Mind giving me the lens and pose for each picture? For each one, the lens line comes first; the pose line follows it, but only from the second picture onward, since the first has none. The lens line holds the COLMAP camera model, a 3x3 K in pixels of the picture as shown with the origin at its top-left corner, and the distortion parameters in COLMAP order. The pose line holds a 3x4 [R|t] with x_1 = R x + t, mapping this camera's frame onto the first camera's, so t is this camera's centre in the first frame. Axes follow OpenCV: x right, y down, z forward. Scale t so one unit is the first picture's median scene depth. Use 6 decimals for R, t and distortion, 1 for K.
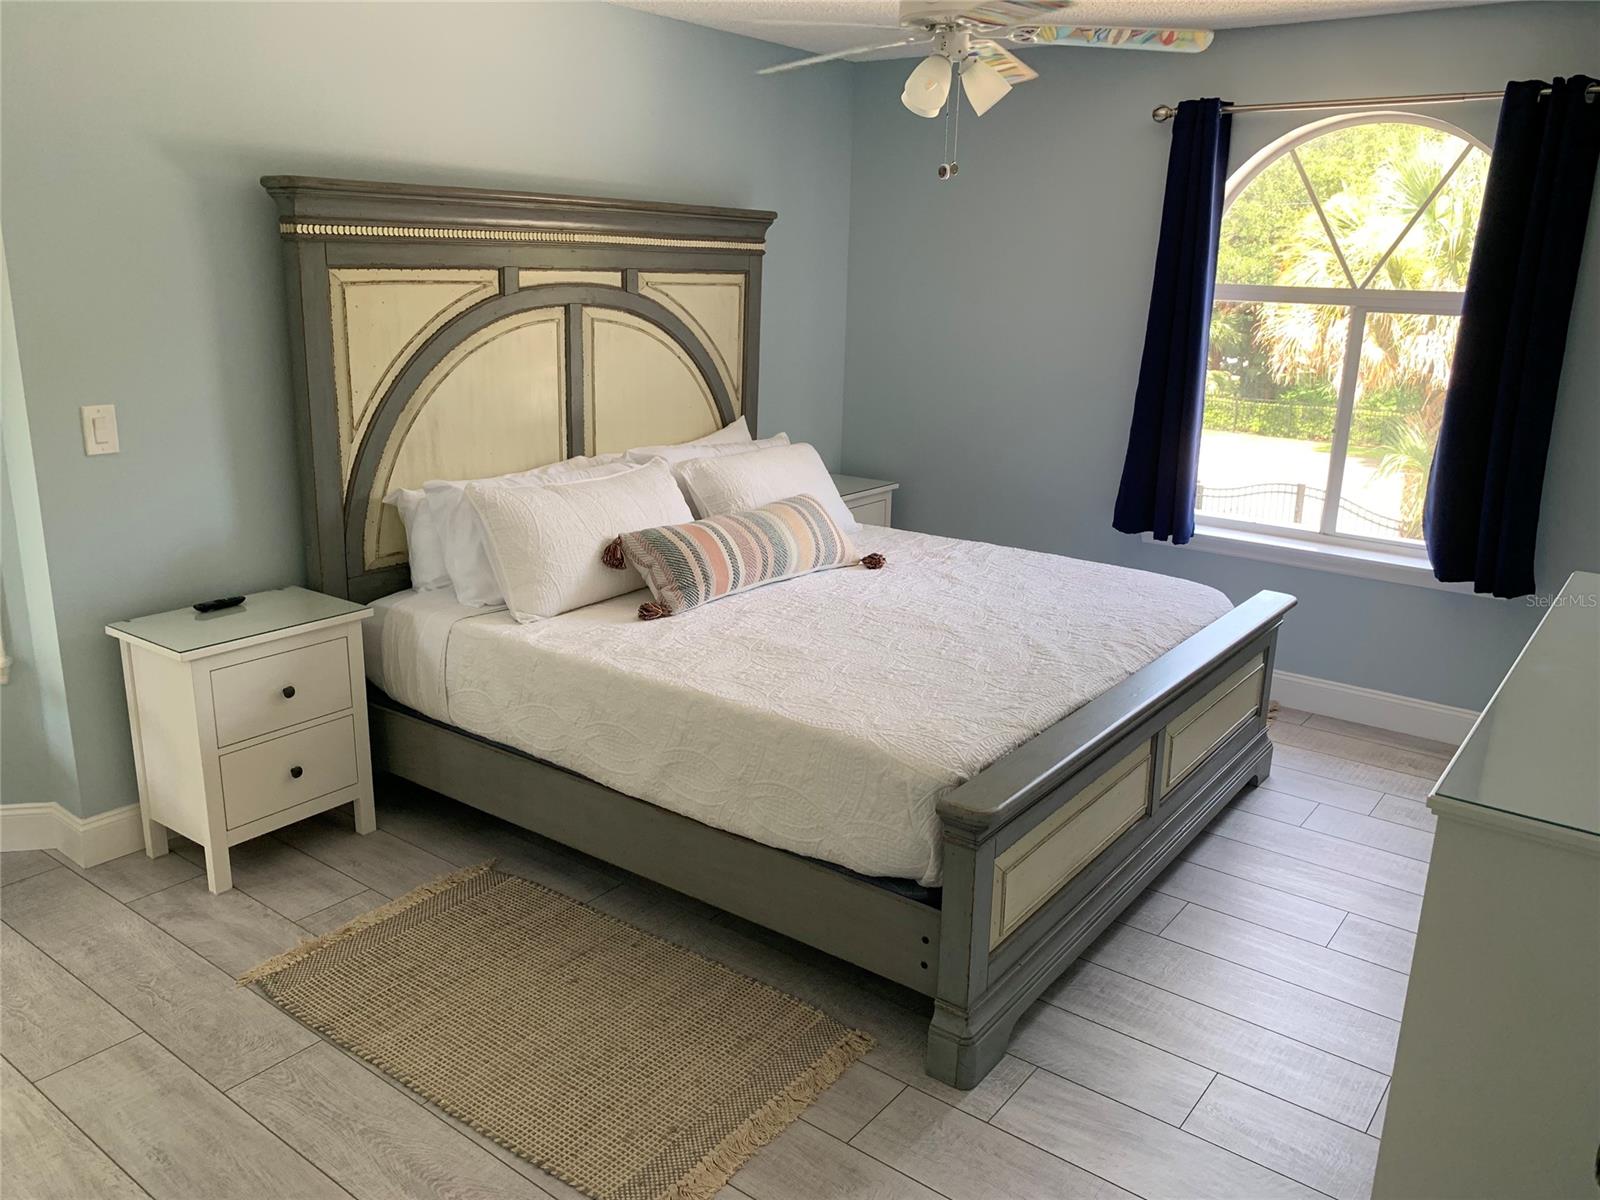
lens RADIAL K [[1224.2, 0, 798.8], [0, 1224.2, 600.0], [0, 0, 1]] dist [0.005154, -0.004661]
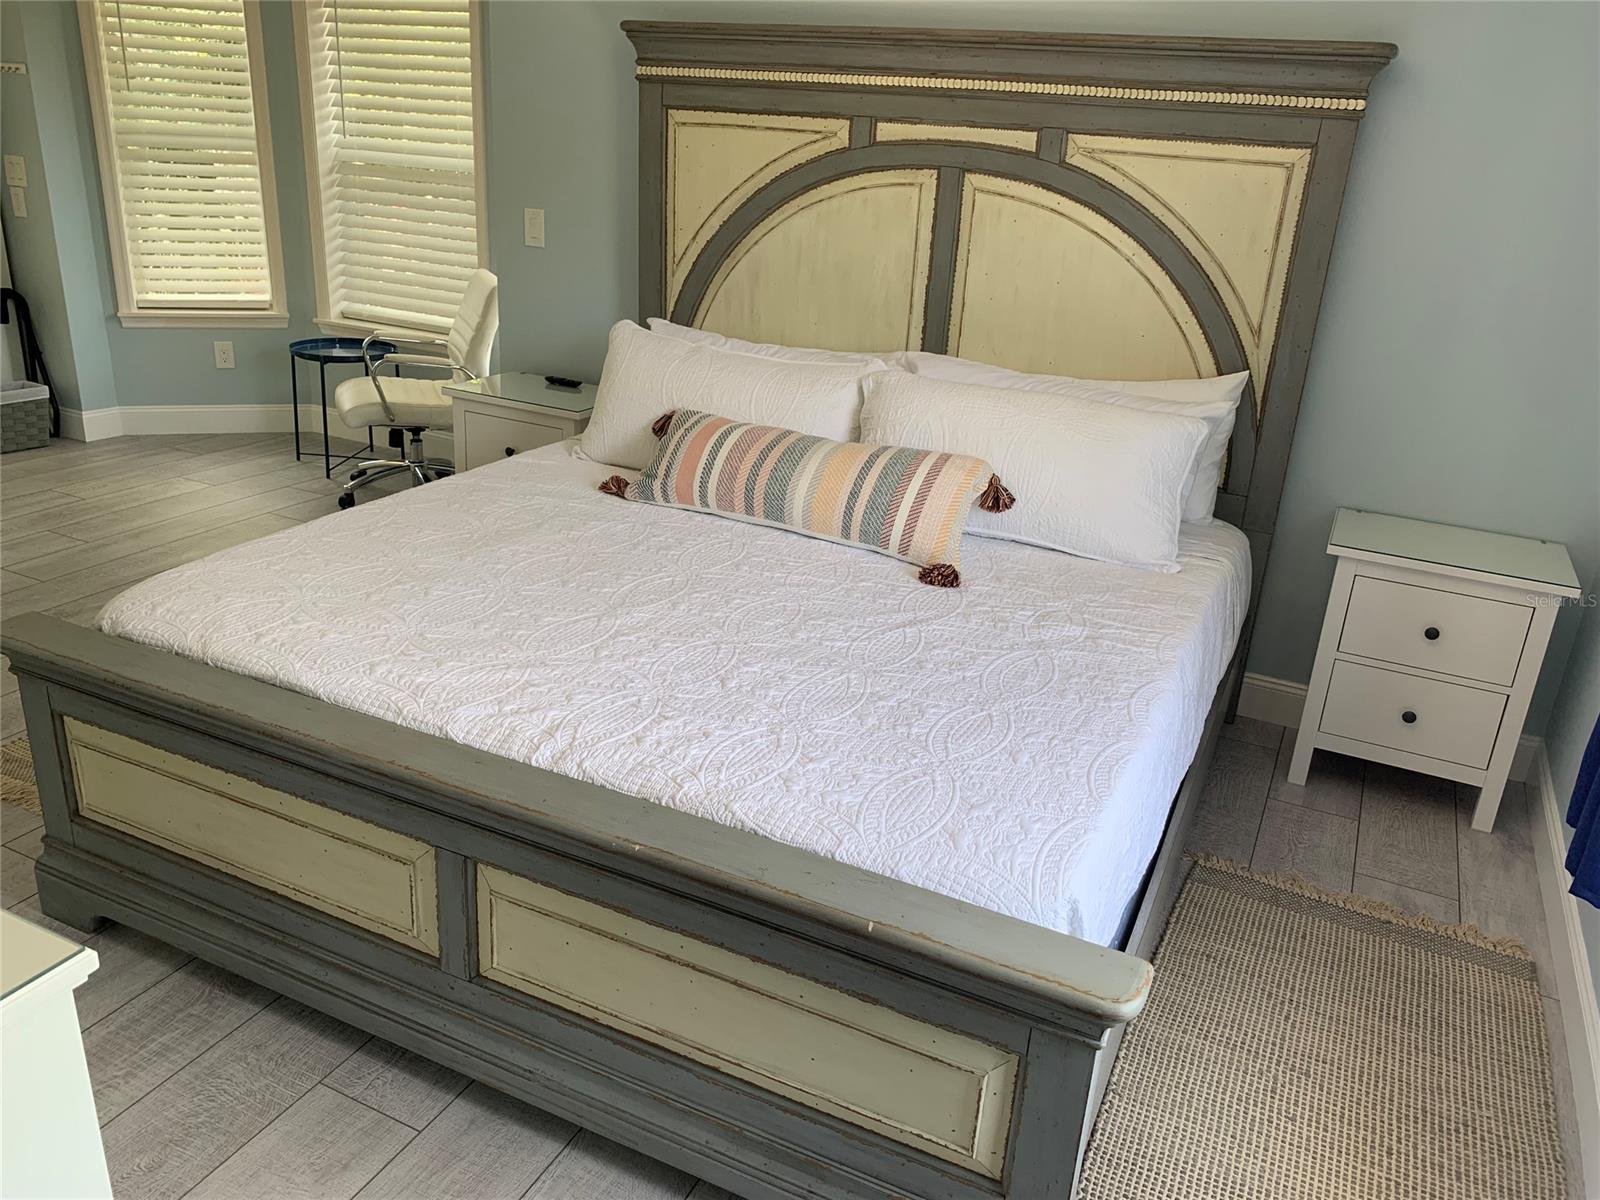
lens RADIAL K [[1224.2, 0, 799.8], [0, 1224.2, 592.8], [0, 0, 1]] dist [0.005154, -0.004661]
pose [[0.211158, 0.353497, -0.911291, 0.633959], [-0.304301, 0.909756, 0.282391, -0.181240], [0.928878, 0.217677, 0.299672, 0.713614]]
